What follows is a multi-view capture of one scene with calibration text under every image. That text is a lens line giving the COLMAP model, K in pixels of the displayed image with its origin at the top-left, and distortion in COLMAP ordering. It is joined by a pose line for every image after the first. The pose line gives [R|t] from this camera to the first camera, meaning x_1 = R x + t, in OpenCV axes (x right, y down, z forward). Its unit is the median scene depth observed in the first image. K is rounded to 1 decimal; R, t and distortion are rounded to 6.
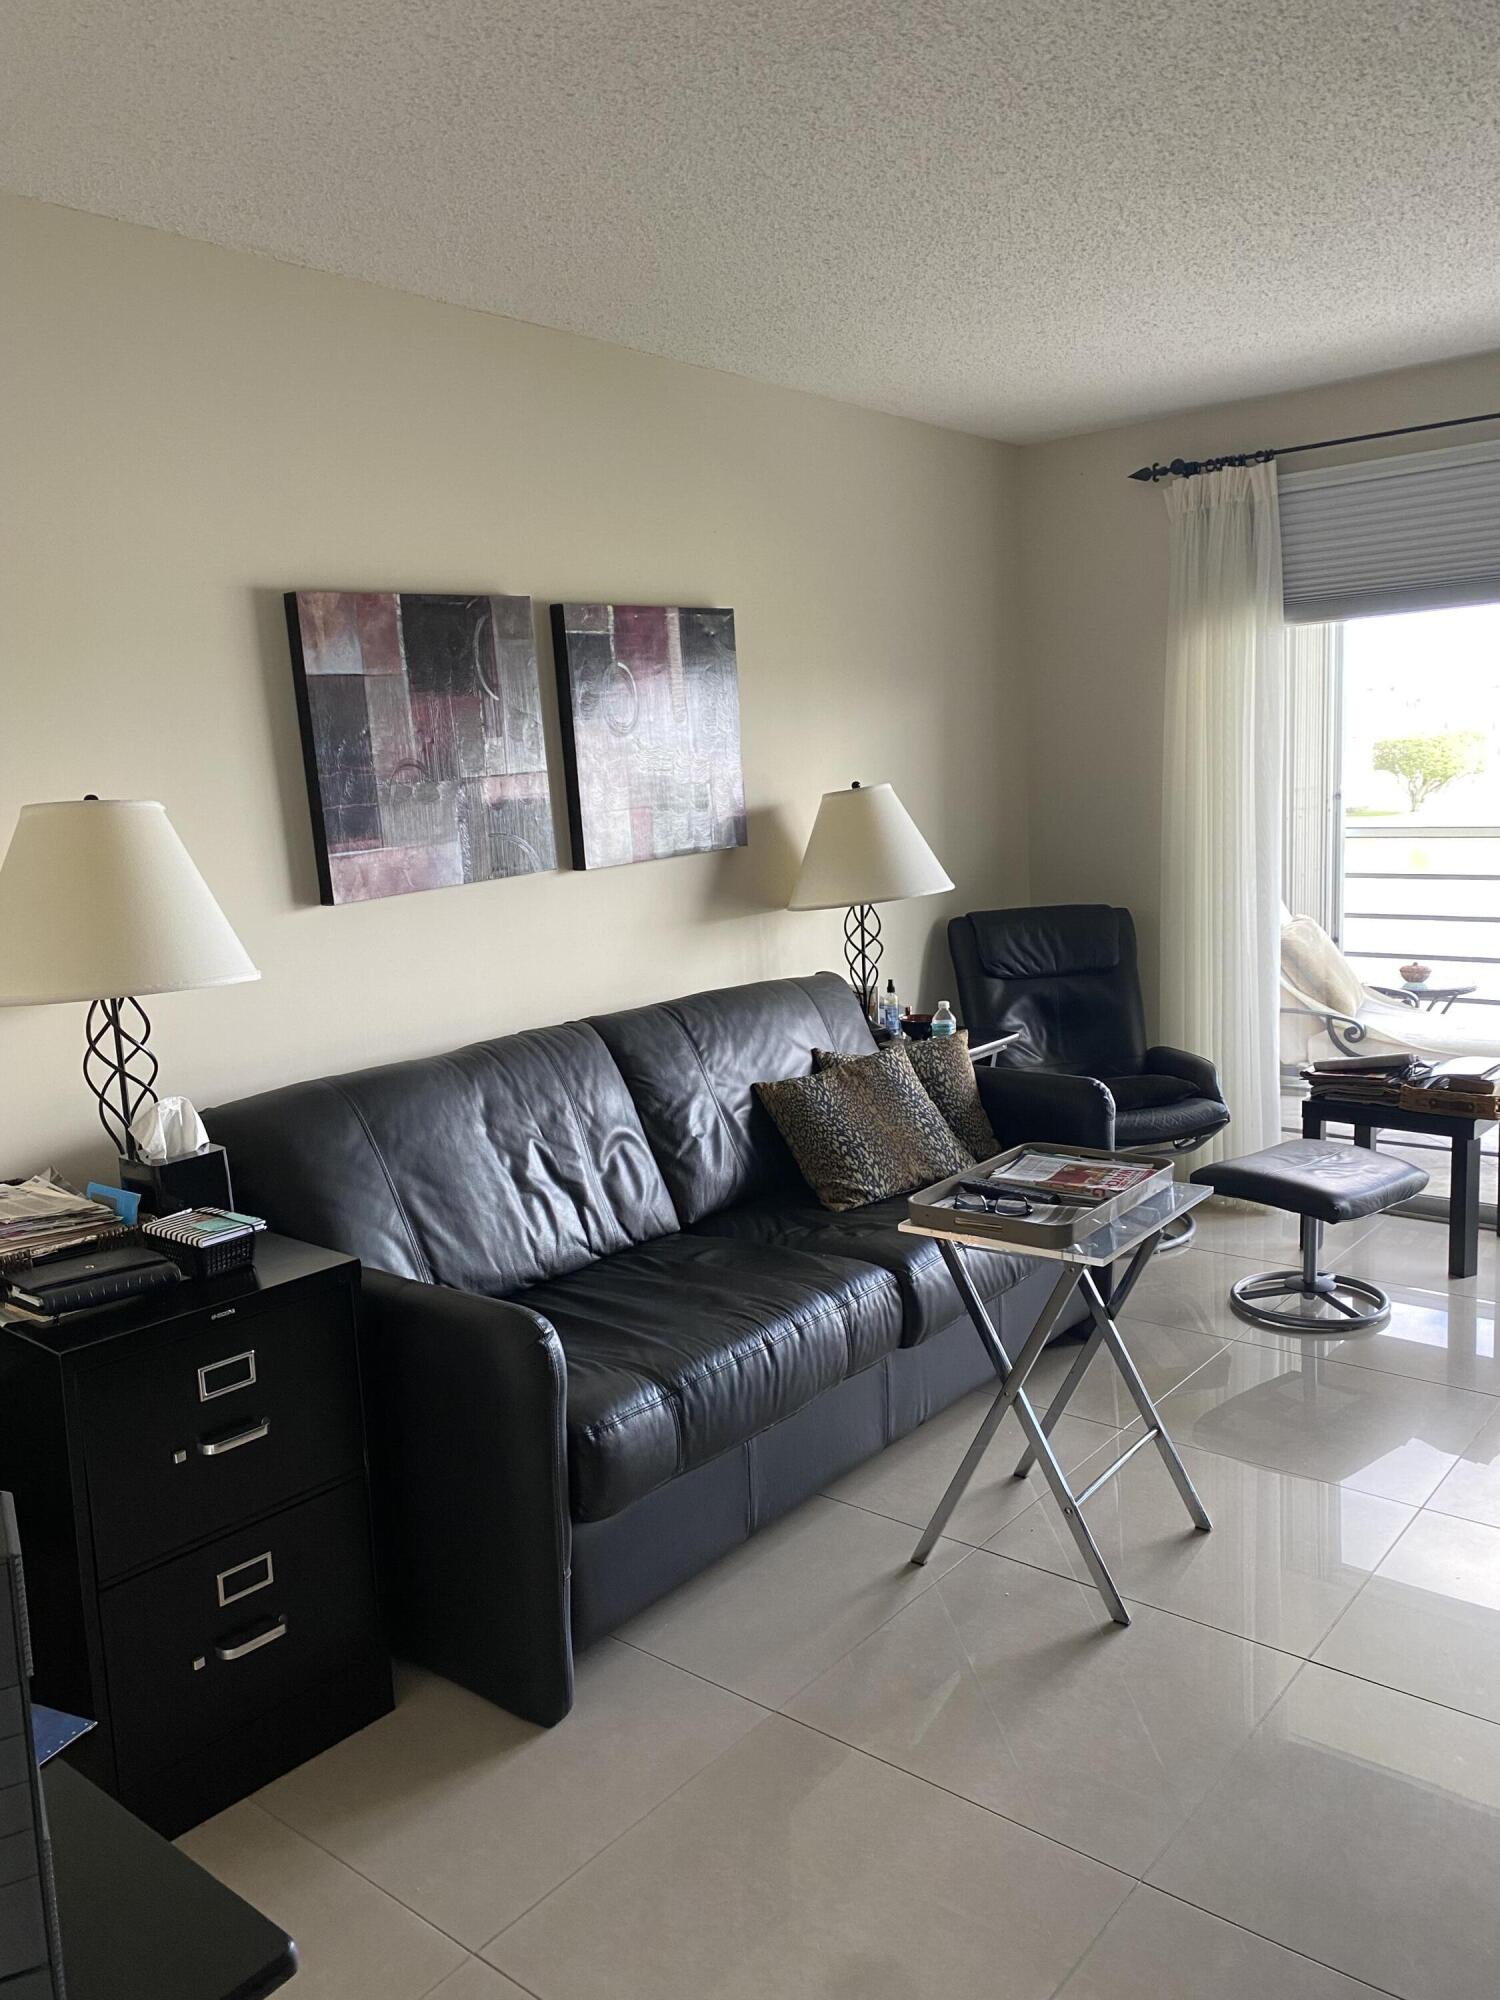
lens RADIAL K [[1527.4, 0, 749.6], [0, 1527.4, 992.9], [0, 0, 1]] dist [0.042103, 0.001938]
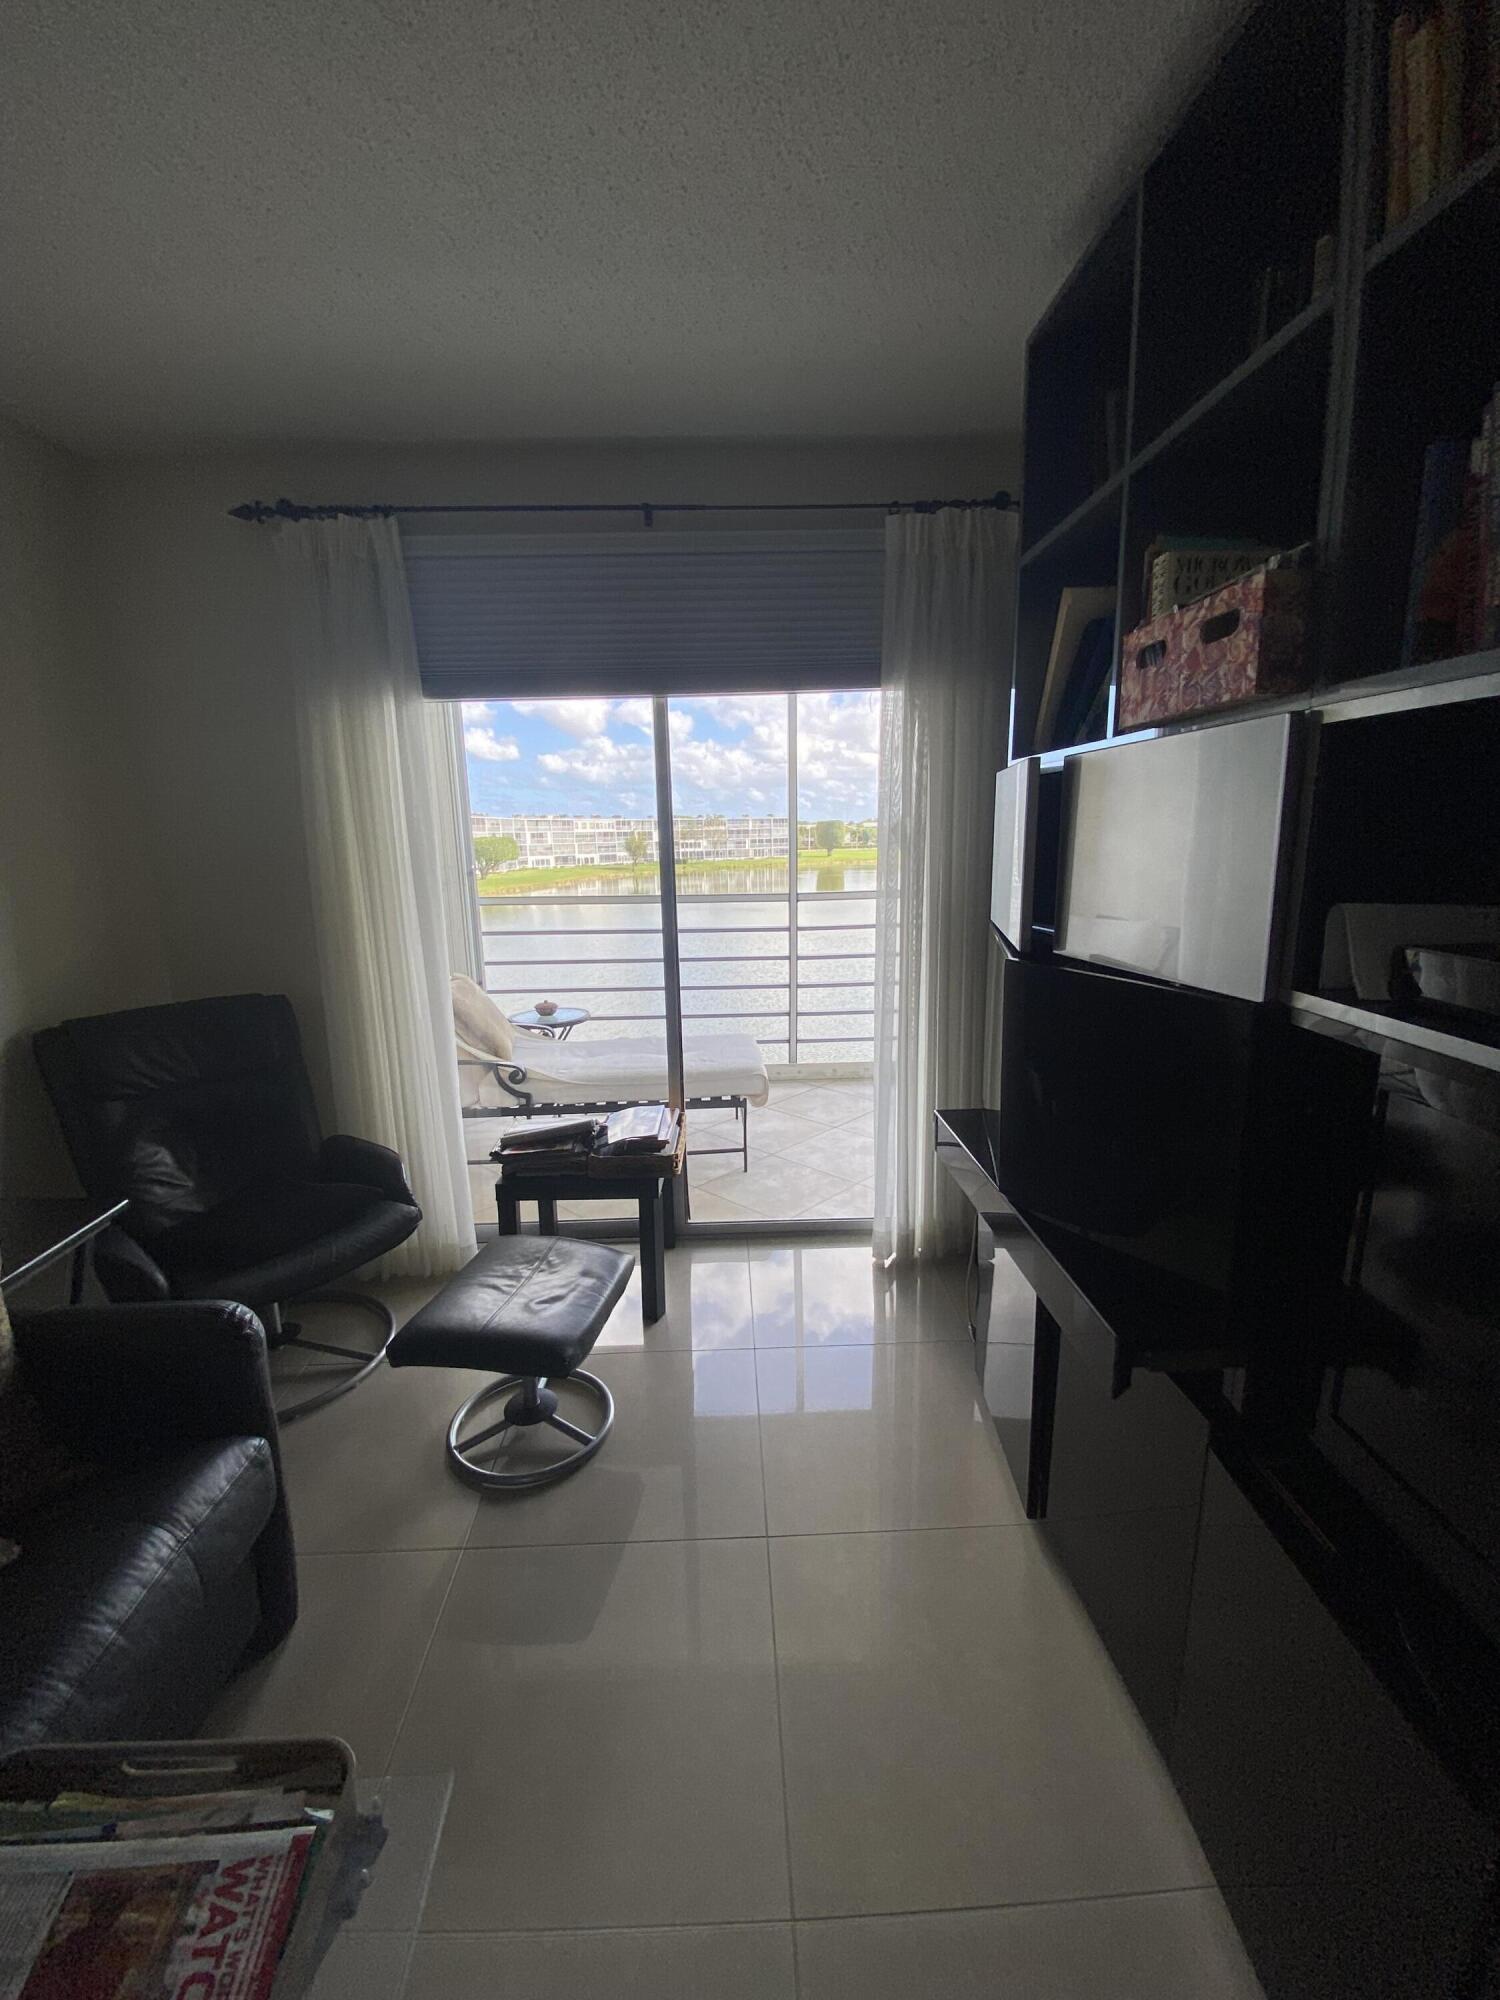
lens RADIAL K [[811.5, 0, 741.6], [0, 811.5, 985.0], [0, 0, 1]] dist [-0.003171, -0.000601]
pose [[0.753524, -0.098419, 0.650012, 0.142401], [0.085441, 0.995006, 0.051607, -0.065238], [-0.651844, 0.016651, 0.758170, 0.465632]]
